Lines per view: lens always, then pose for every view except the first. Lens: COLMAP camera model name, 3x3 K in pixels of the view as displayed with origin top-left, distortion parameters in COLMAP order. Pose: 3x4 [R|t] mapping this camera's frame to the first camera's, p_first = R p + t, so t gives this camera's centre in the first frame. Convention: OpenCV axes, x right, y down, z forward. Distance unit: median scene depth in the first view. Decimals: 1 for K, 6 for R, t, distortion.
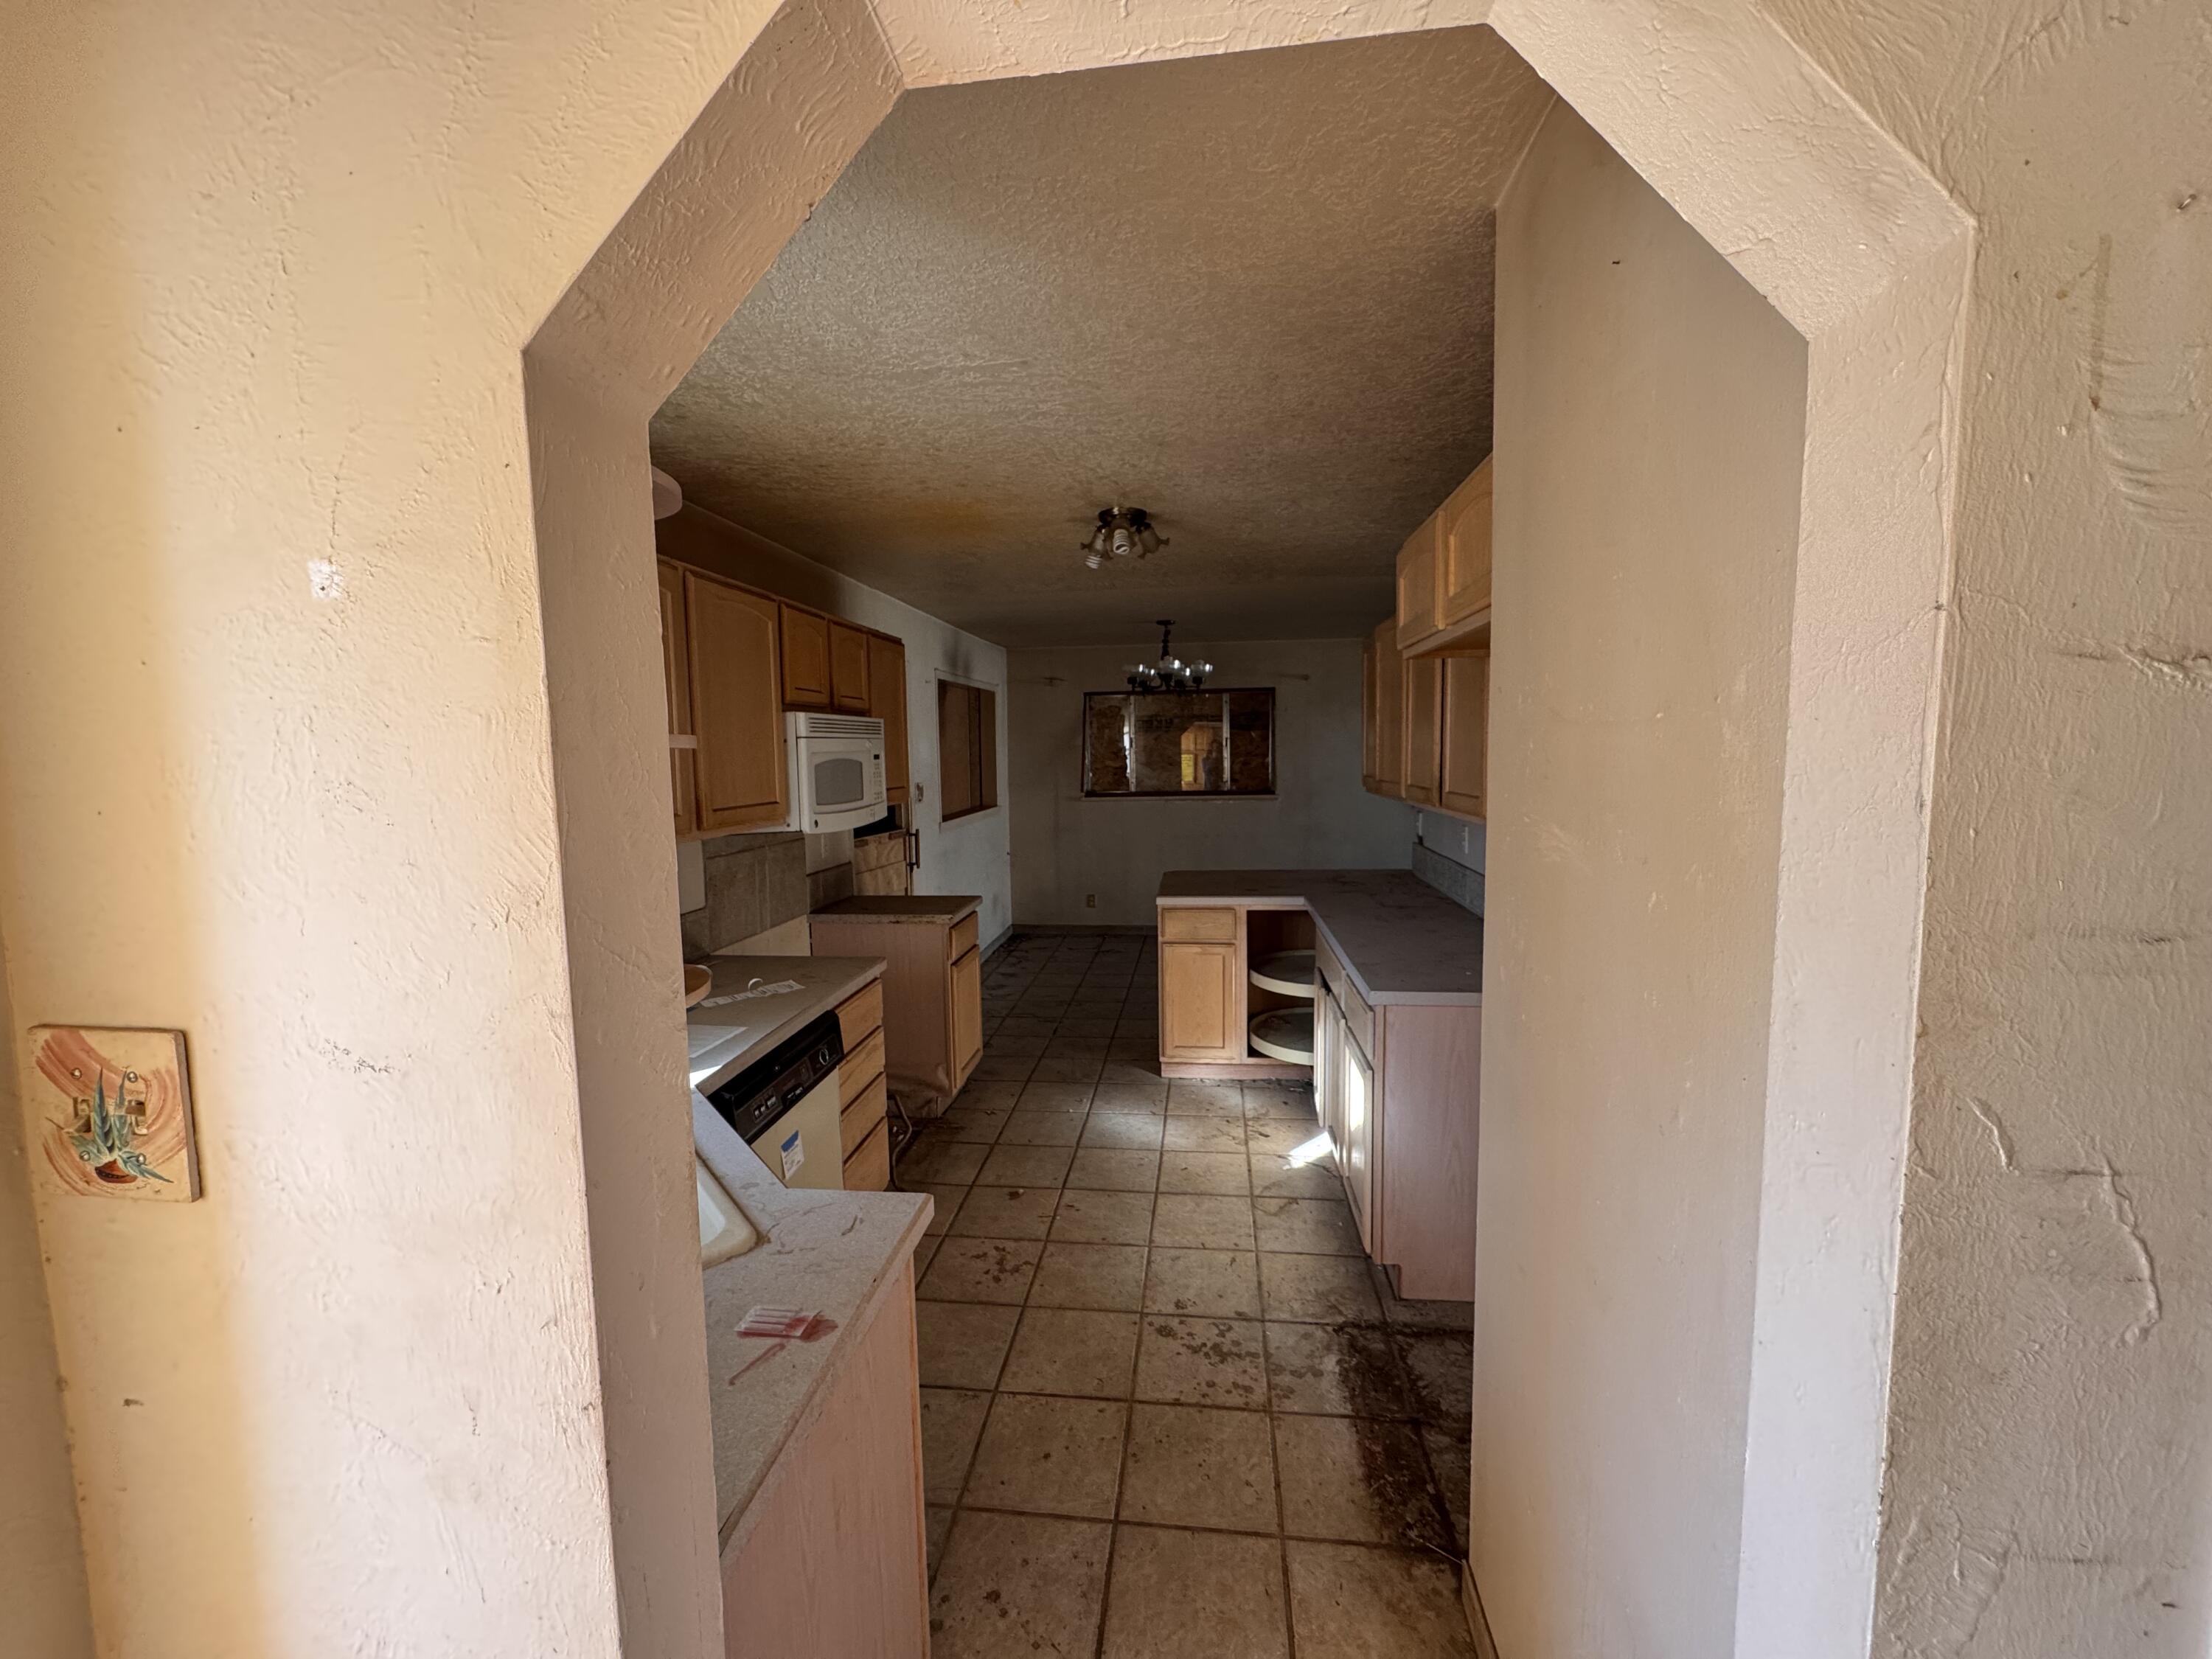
lens RADIAL K [[884.6, 0, 1102.7], [0, 884.6, 829.2], [0, 0, 1]] dist [-0.004832, 0.000689]
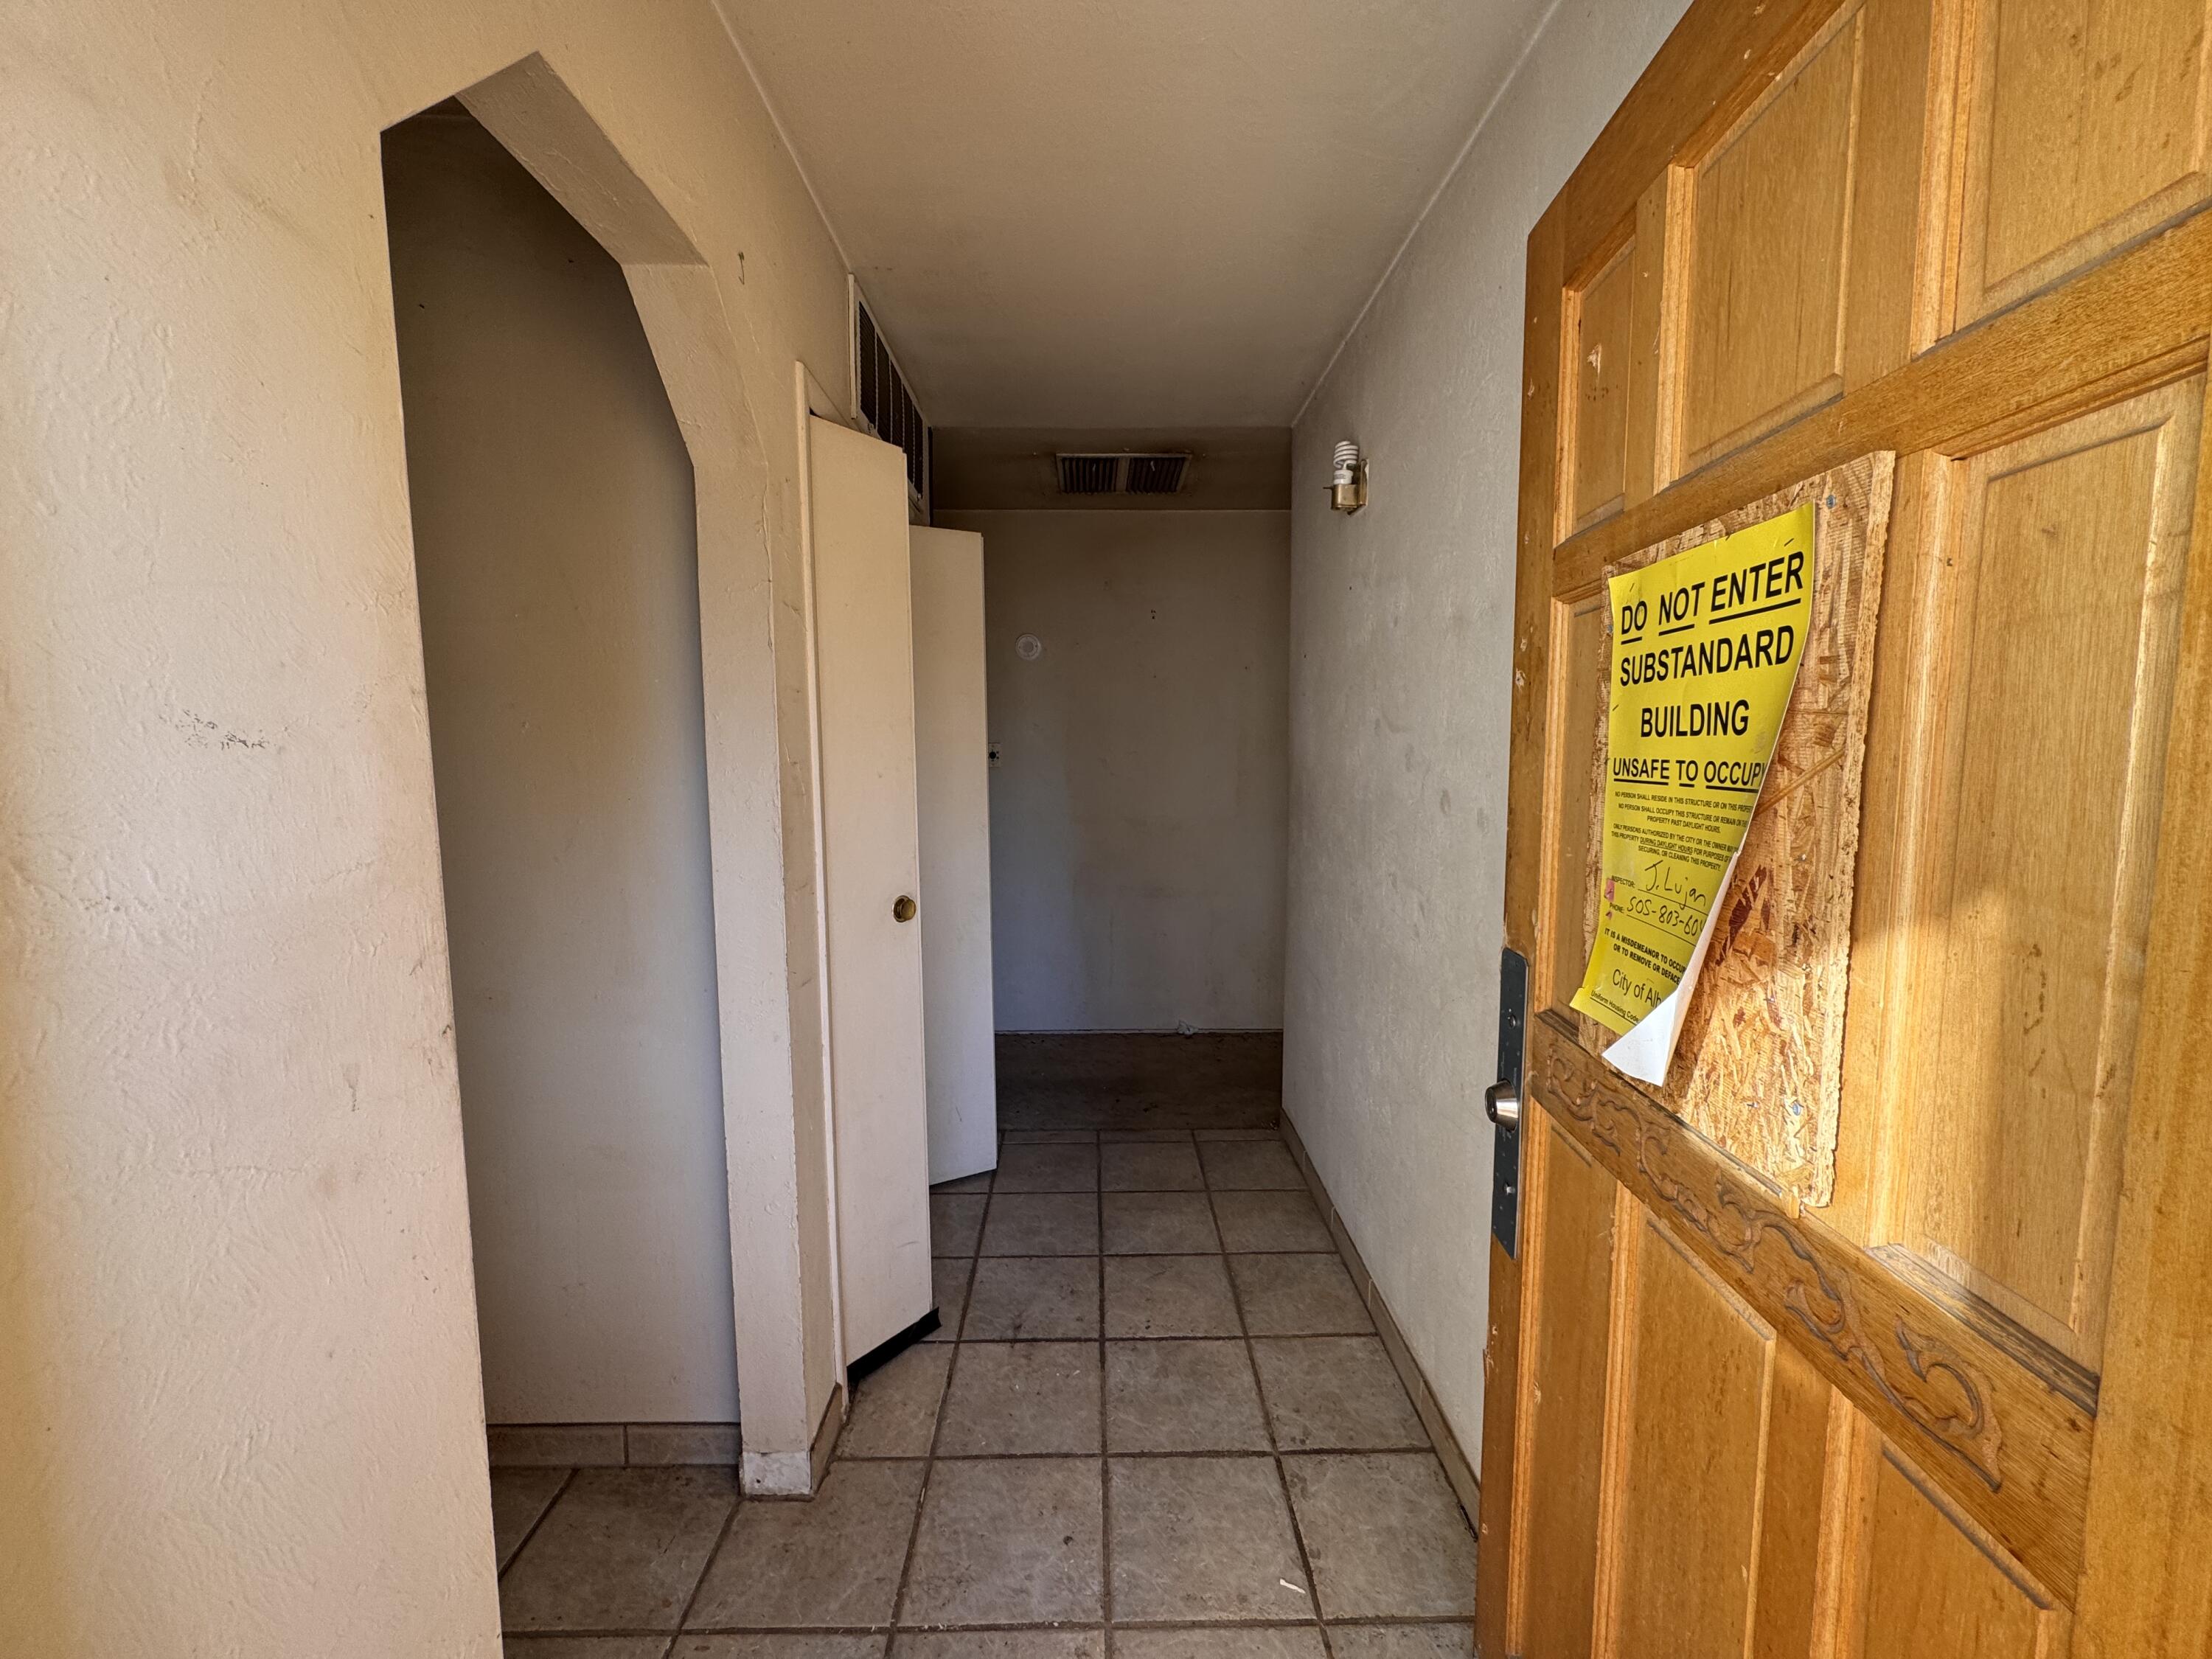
lens RADIAL K [[884.6, 0, 1102.7], [0, 884.6, 829.2], [0, 0, 1]] dist [-0.004832, 0.000689]
pose [[-0.126177, -0.076950, 0.989019, -1.864900], [0.098176, 0.991124, 0.089639, 0.366338], [-0.987138, 0.108408, -0.117503, 0.231384]]
